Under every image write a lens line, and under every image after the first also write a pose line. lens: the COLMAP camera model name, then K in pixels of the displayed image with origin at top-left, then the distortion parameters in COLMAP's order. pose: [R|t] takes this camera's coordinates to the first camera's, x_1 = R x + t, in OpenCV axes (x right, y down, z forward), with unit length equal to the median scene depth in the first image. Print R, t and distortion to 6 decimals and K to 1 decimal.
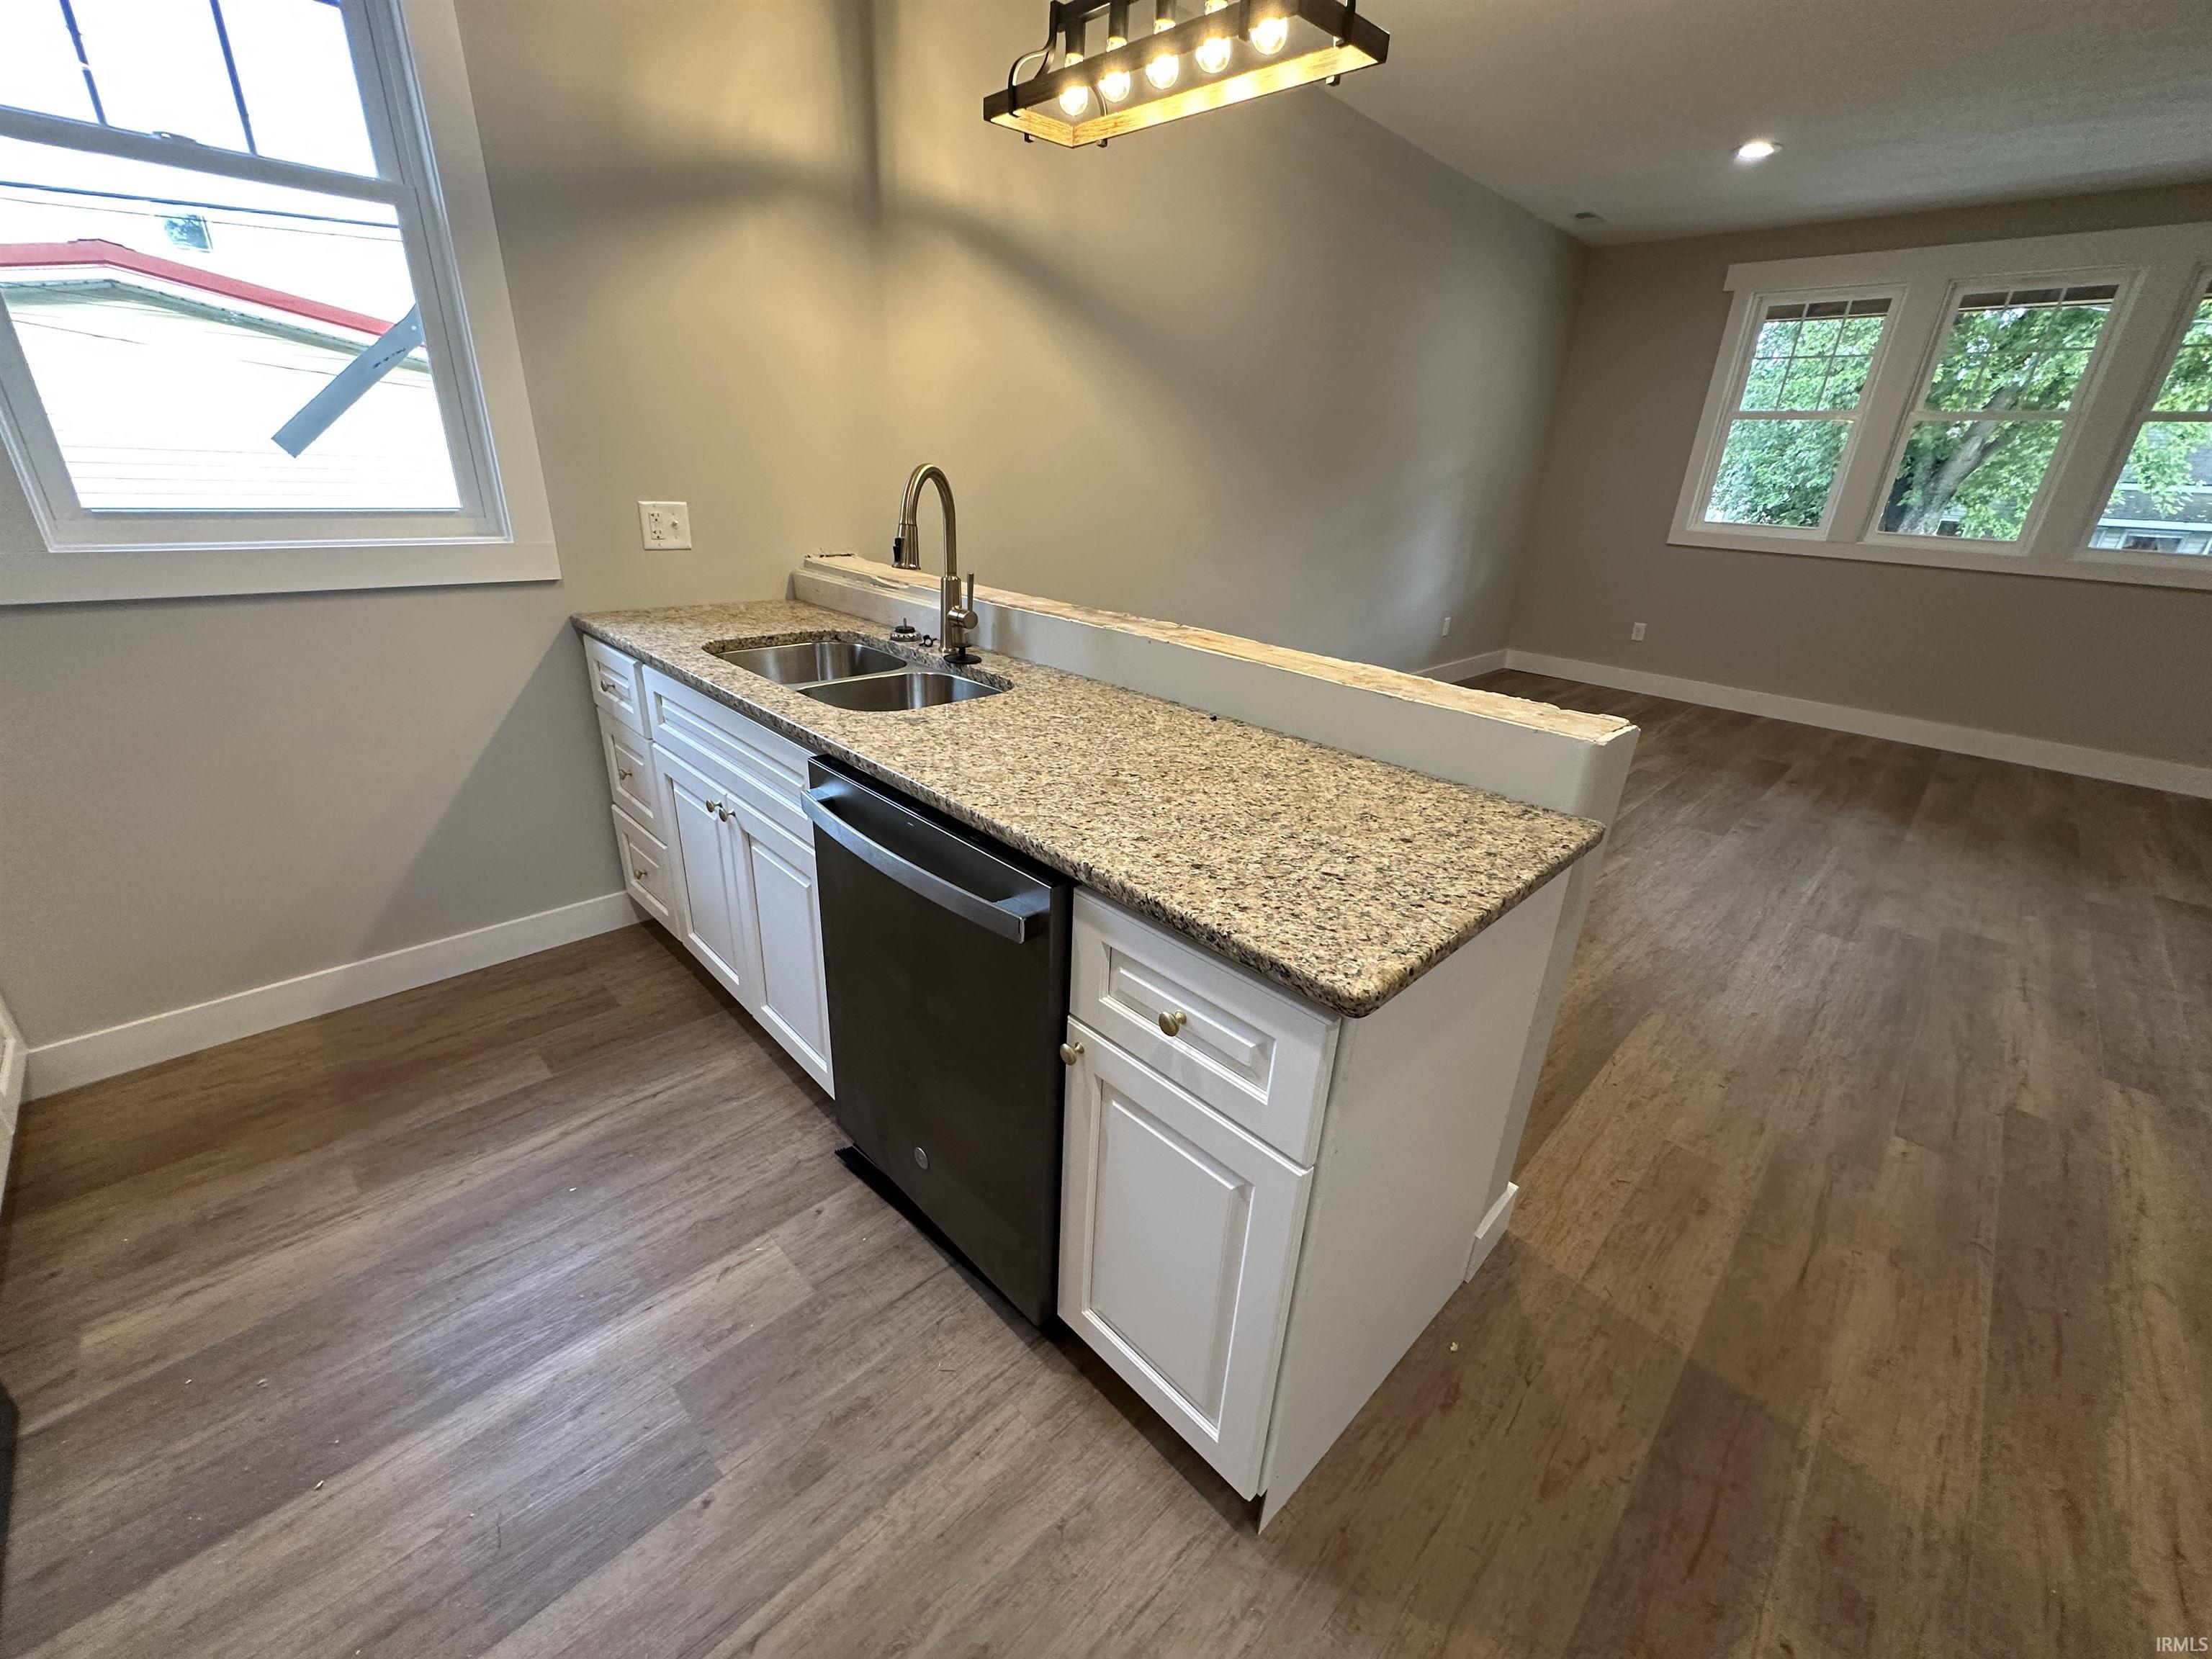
lens RADIAL K [[883.0, 0, 1103.2], [0, 883.0, 830.5], [0, 0, 1]] dist [-0.003927, 0.001189]
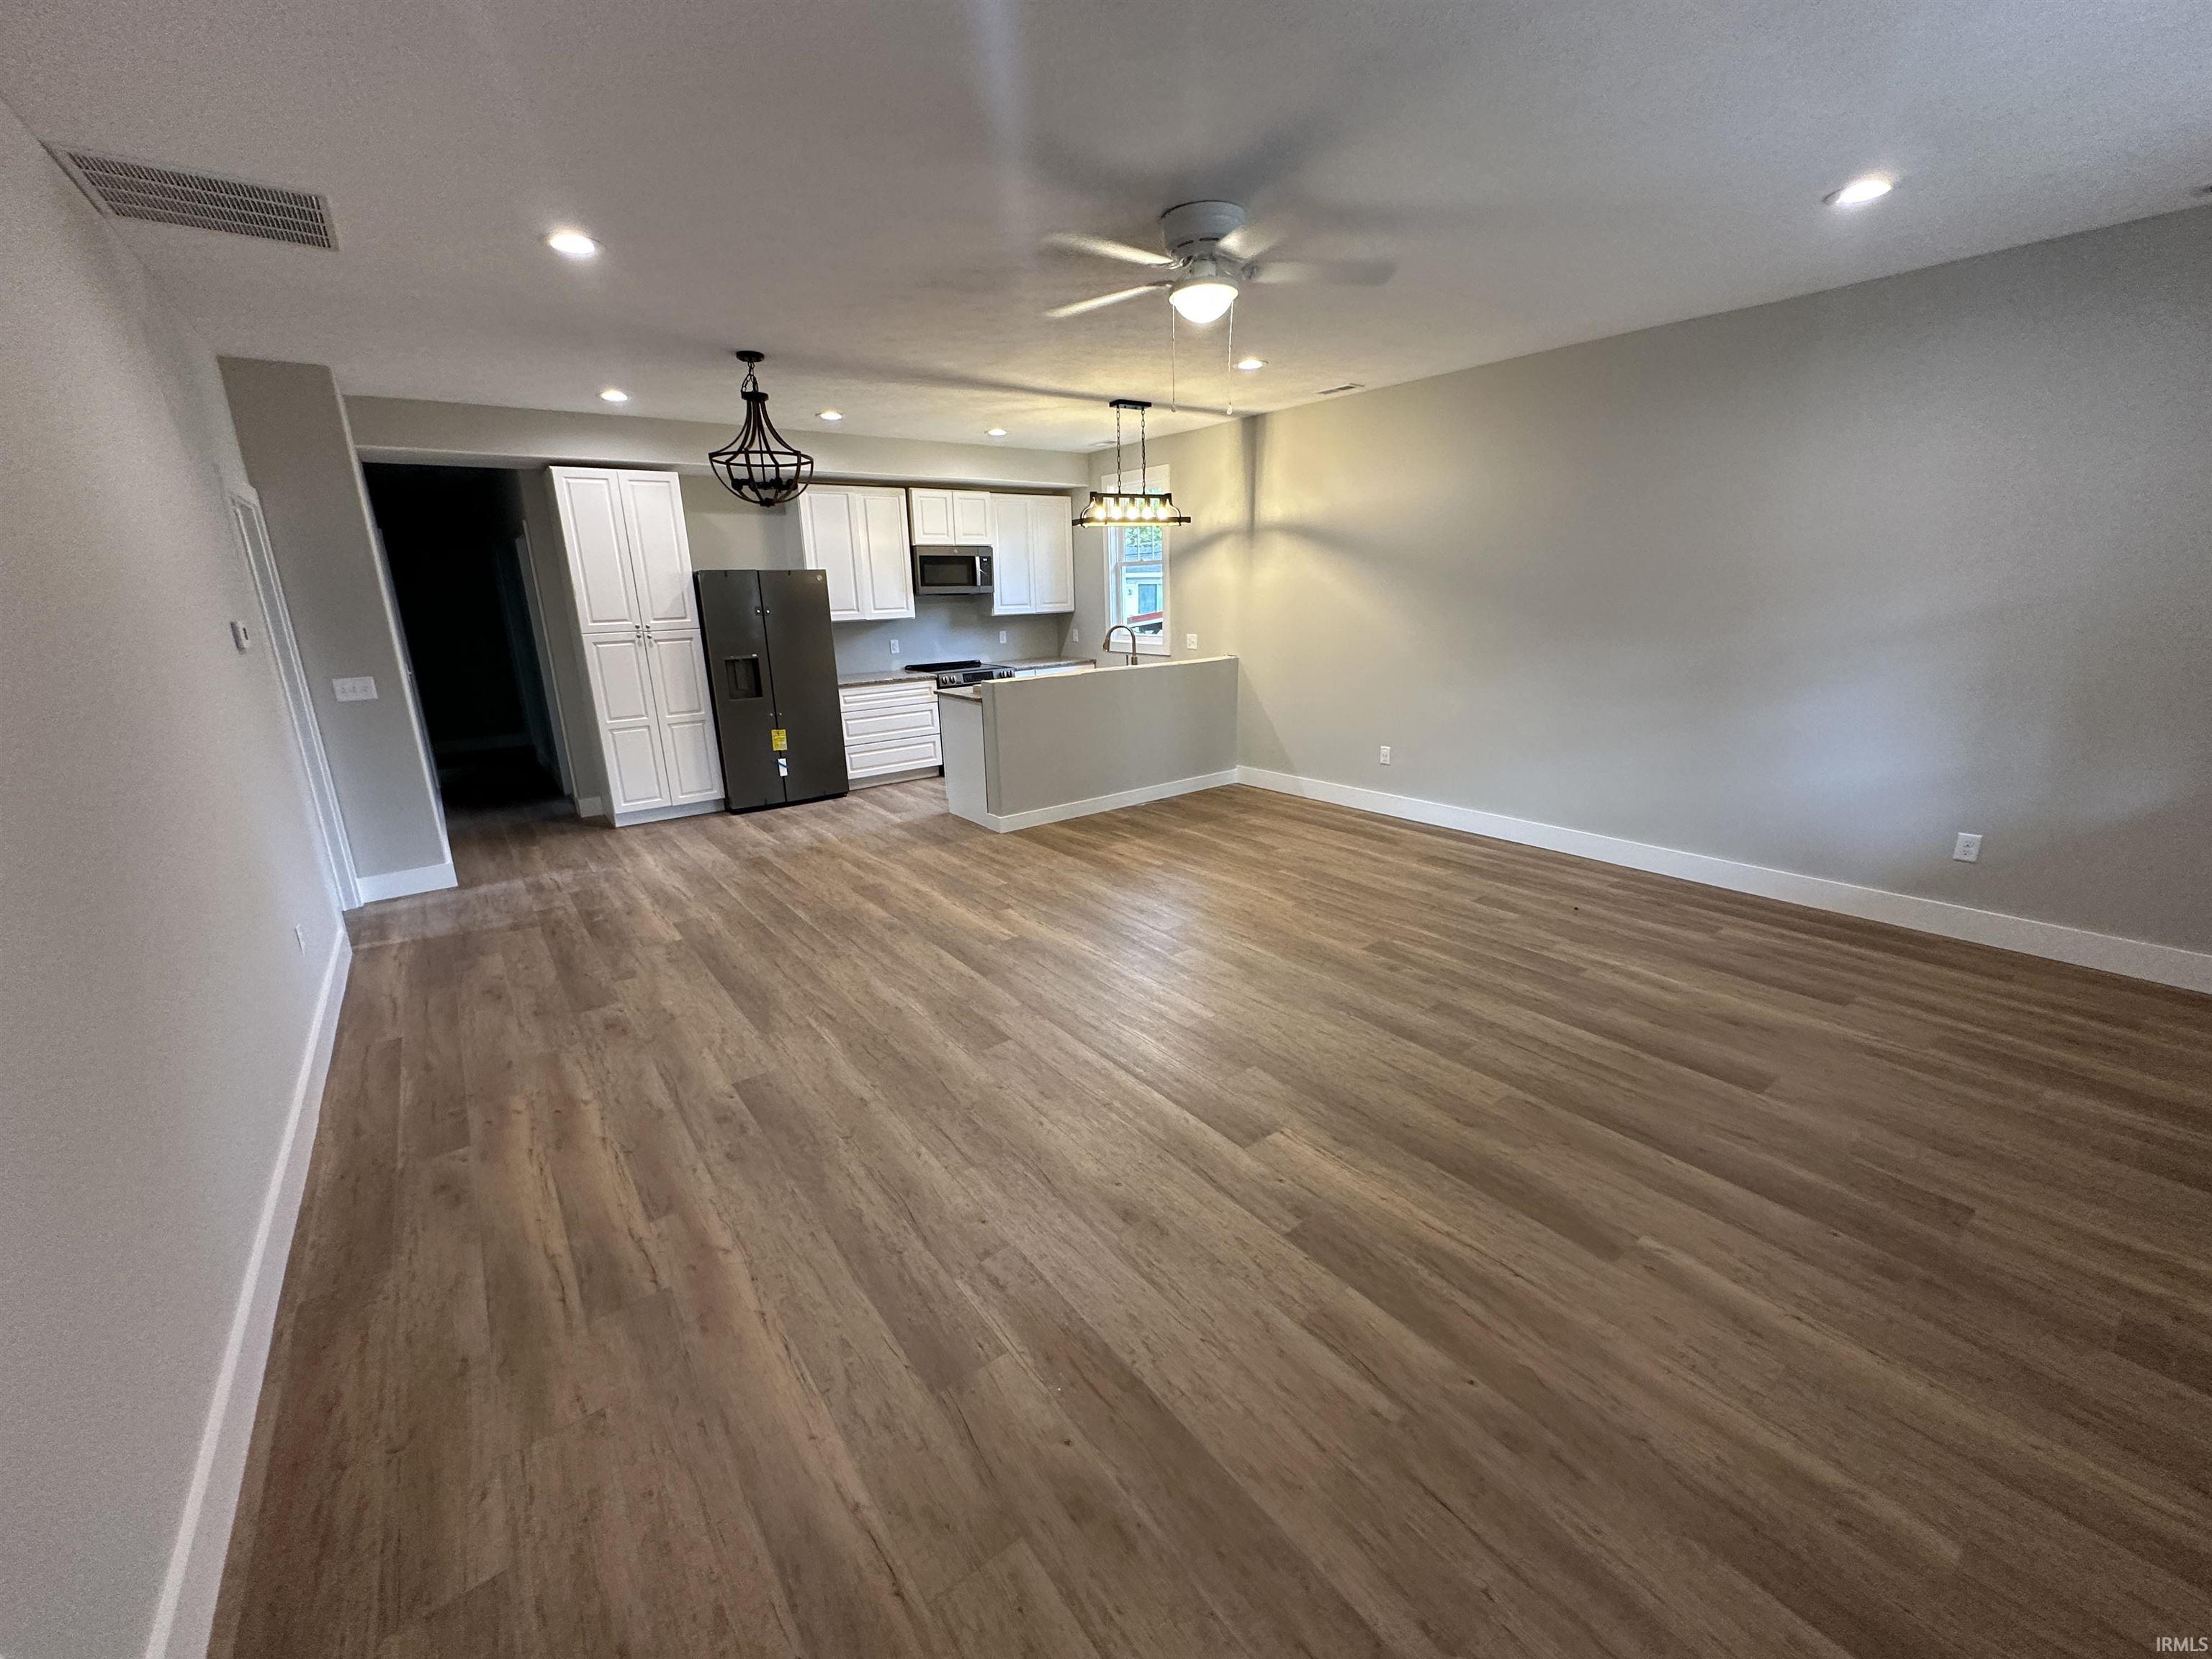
lens RADIAL K [[883.0, 0, 1109.1], [0, 883.0, 823.6], [0, 0, 1]] dist [-0.003927, 0.001189]
pose [[-0.135591, 0.216205, -0.966887, 2.767529], [-0.366054, 0.895917, 0.251669, -0.452892], [0.920662, 0.388057, -0.042335, 1.121638]]
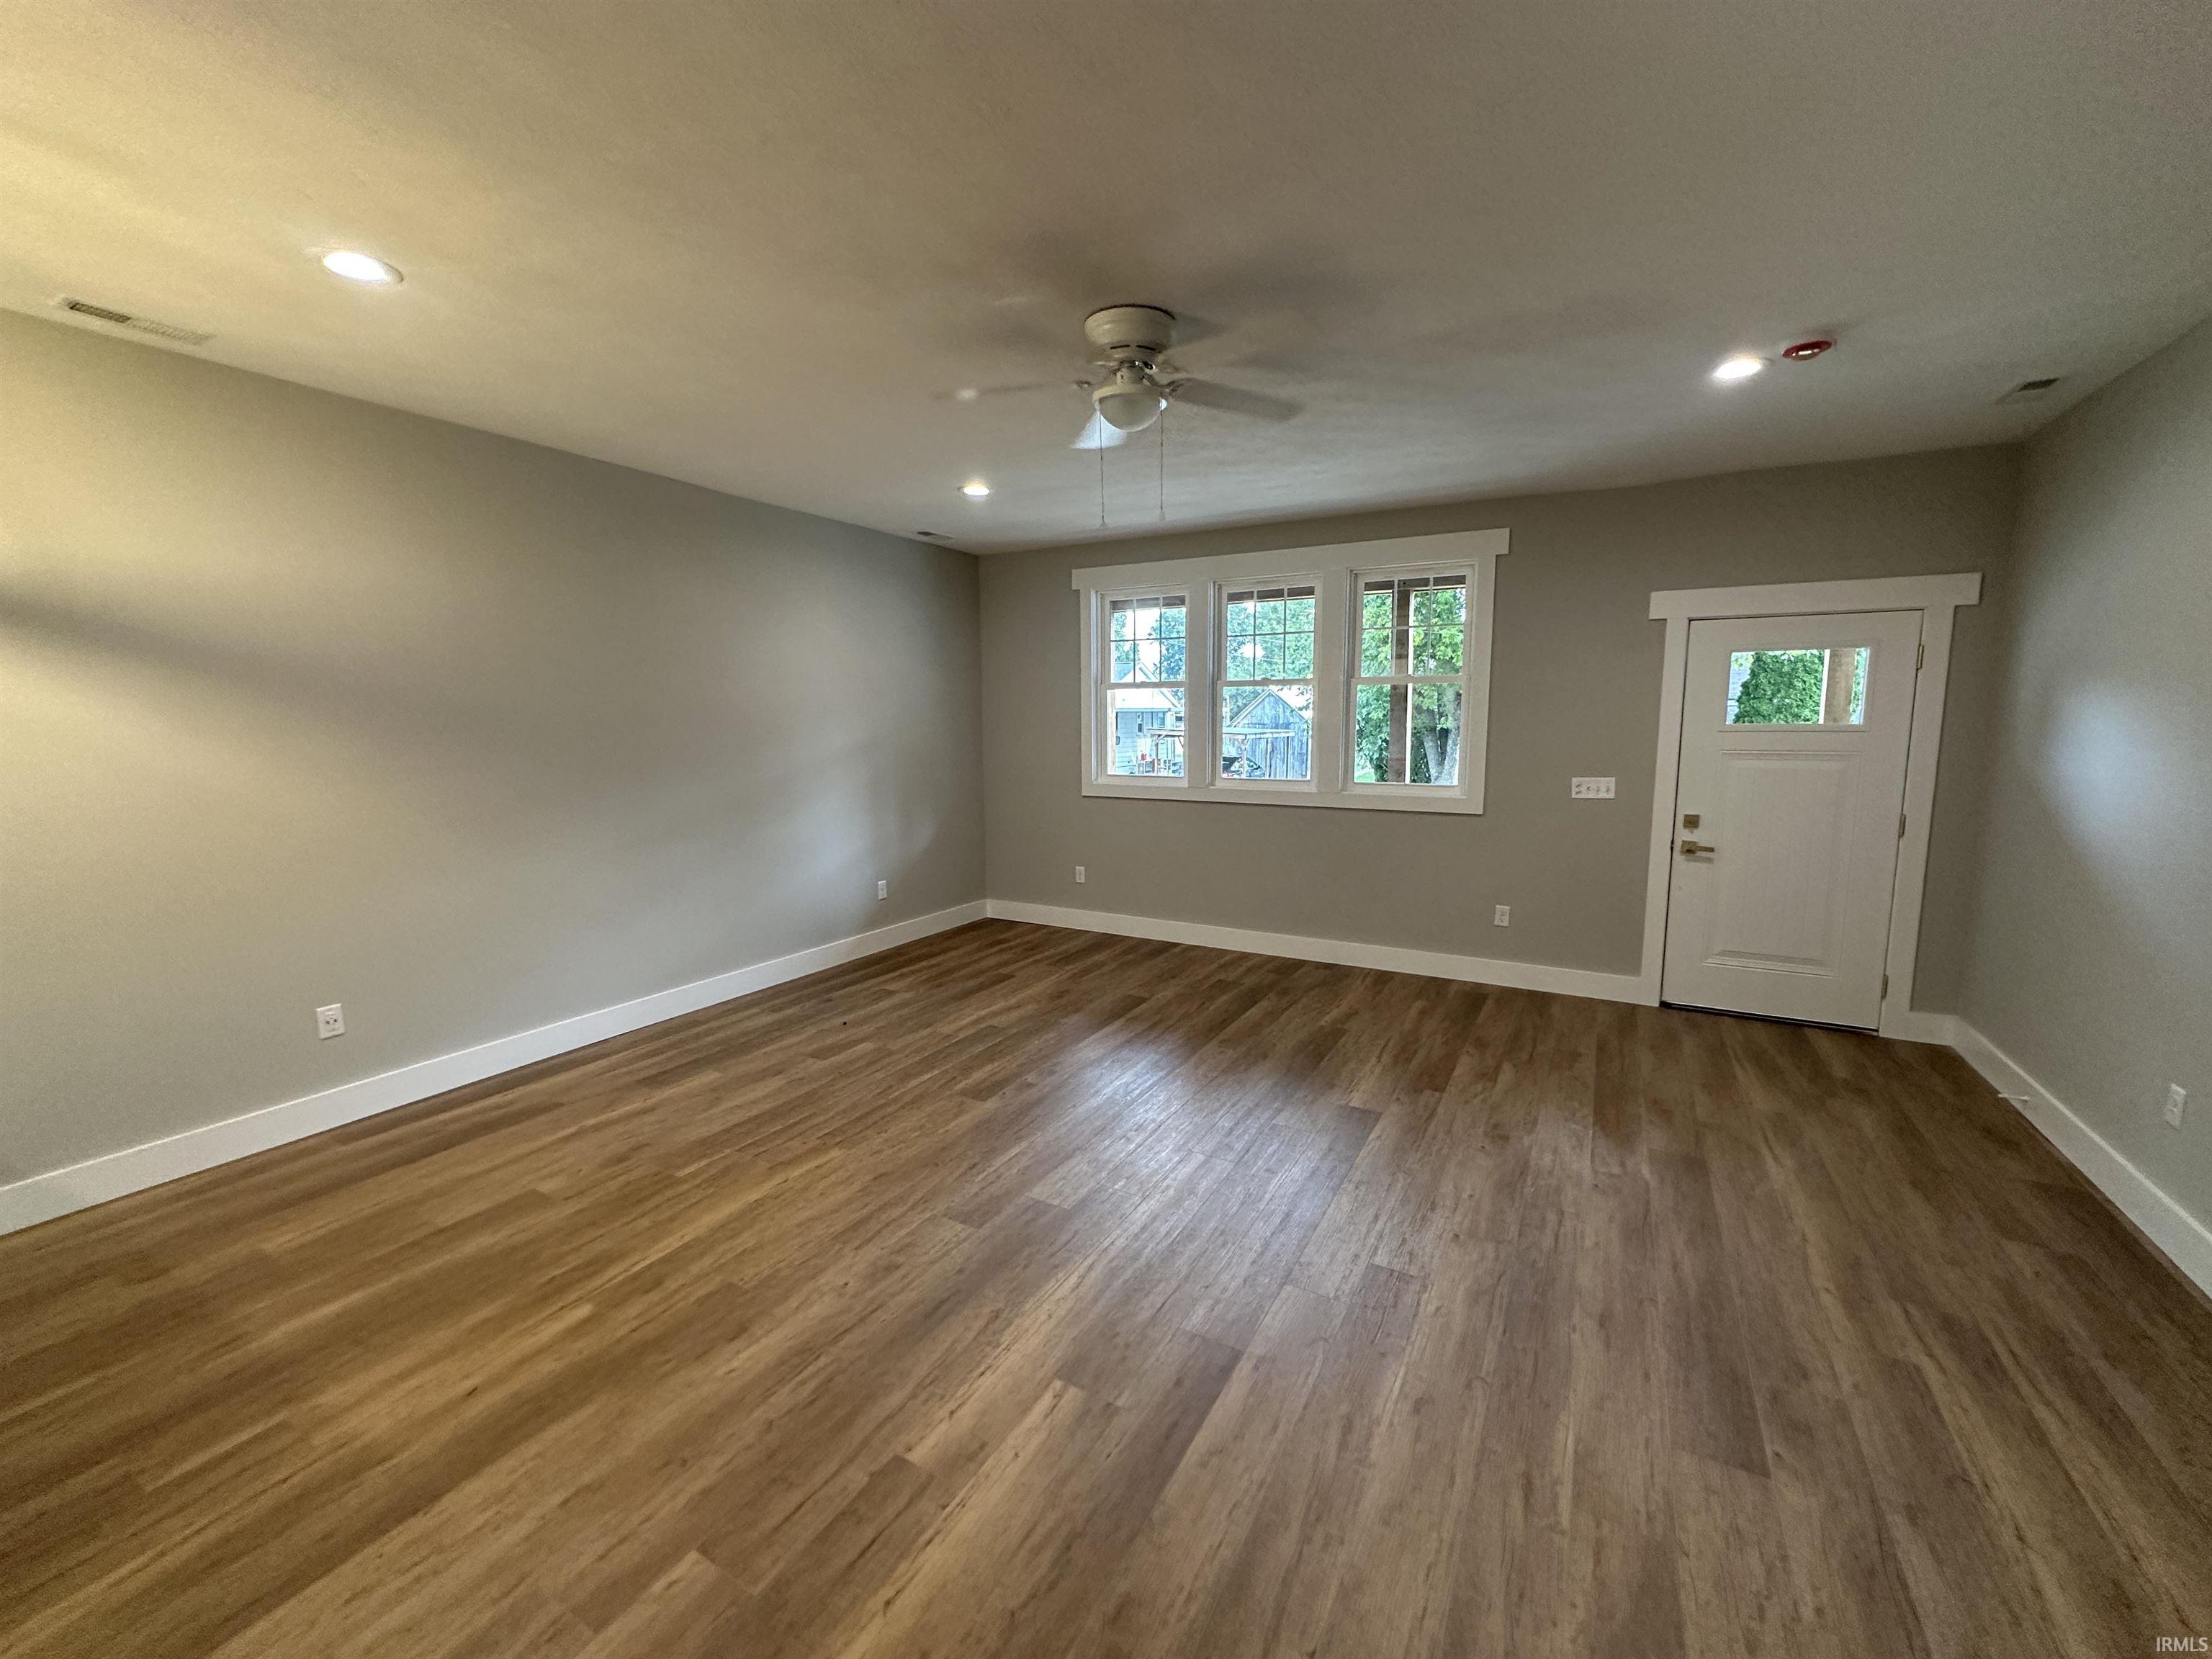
lens RADIAL K [[883.0, 0, 1107.7], [0, 883.0, 827.7], [0, 0, 1]] dist [-0.003927, 0.001189]
pose [[0.962343, -0.082117, 0.259139, 0.961717], [0.147536, 0.958443, -0.244174, -0.038839], [-0.228319, 0.273212, 0.934465, -0.043384]]
